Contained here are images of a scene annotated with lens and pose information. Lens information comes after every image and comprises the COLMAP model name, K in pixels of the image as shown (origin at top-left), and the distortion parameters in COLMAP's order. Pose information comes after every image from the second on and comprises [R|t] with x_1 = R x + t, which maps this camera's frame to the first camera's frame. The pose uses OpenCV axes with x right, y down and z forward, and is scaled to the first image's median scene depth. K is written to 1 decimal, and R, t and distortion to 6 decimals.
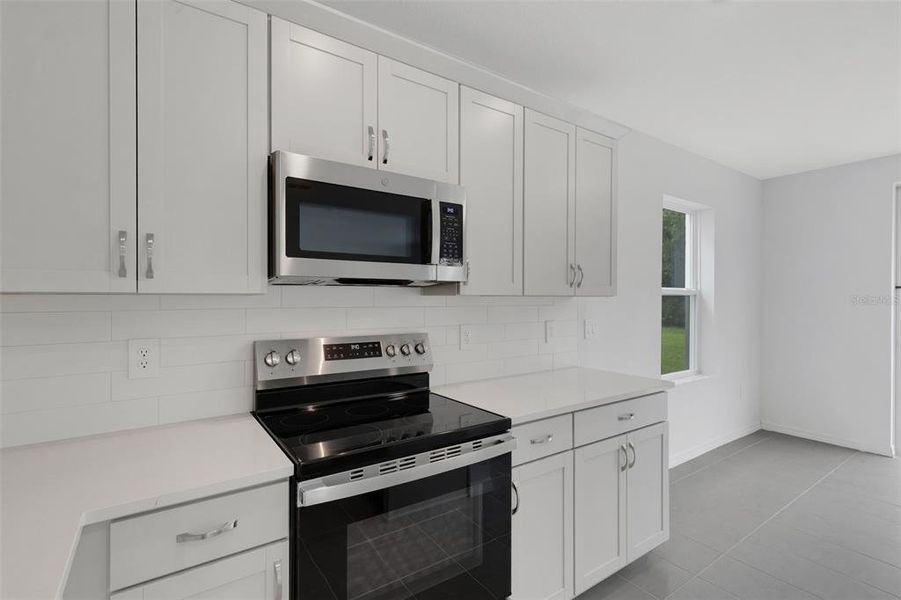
lens RADIAL K [[422.6, 0, 450.7], [0, 422.6, 297.7], [0, 0, 1]] dist [0.012988, -0.000486]
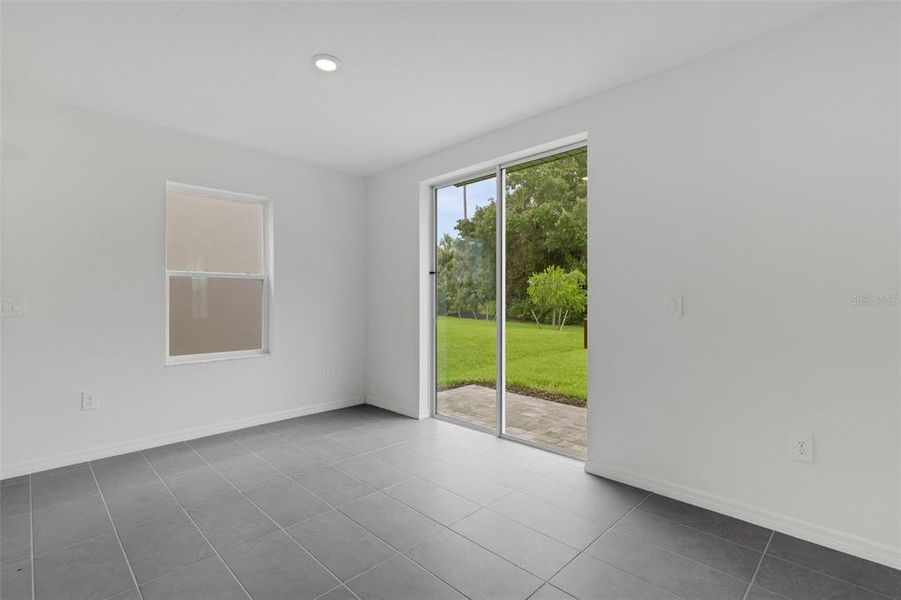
lens RADIAL K [[422.6, 0, 450.7], [0, 422.6, 297.7], [0, 0, 1]] dist [0.012988, -0.000486]
pose [[0.984510, -0.004458, 0.175270, 1.890224], [0.004654, 0.999989, -0.000710, 0.092776], [-0.175264, 0.001514, 0.984520, -0.291257]]
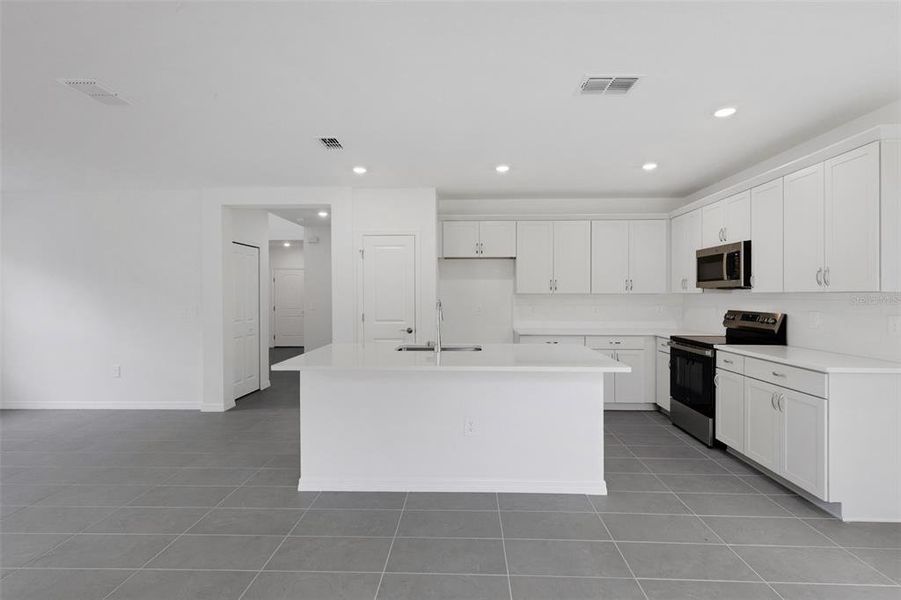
lens RADIAL K [[422.6, 0, 450.7], [0, 422.6, 297.7], [0, 0, 1]] dist [0.012988, -0.000486]
pose [[-0.602958, 0.004453, -0.797761, 2.536083], [0.000780, 0.999987, 0.004992, 0.005174], [0.797773, 0.002388, -0.602953, 1.093198]]
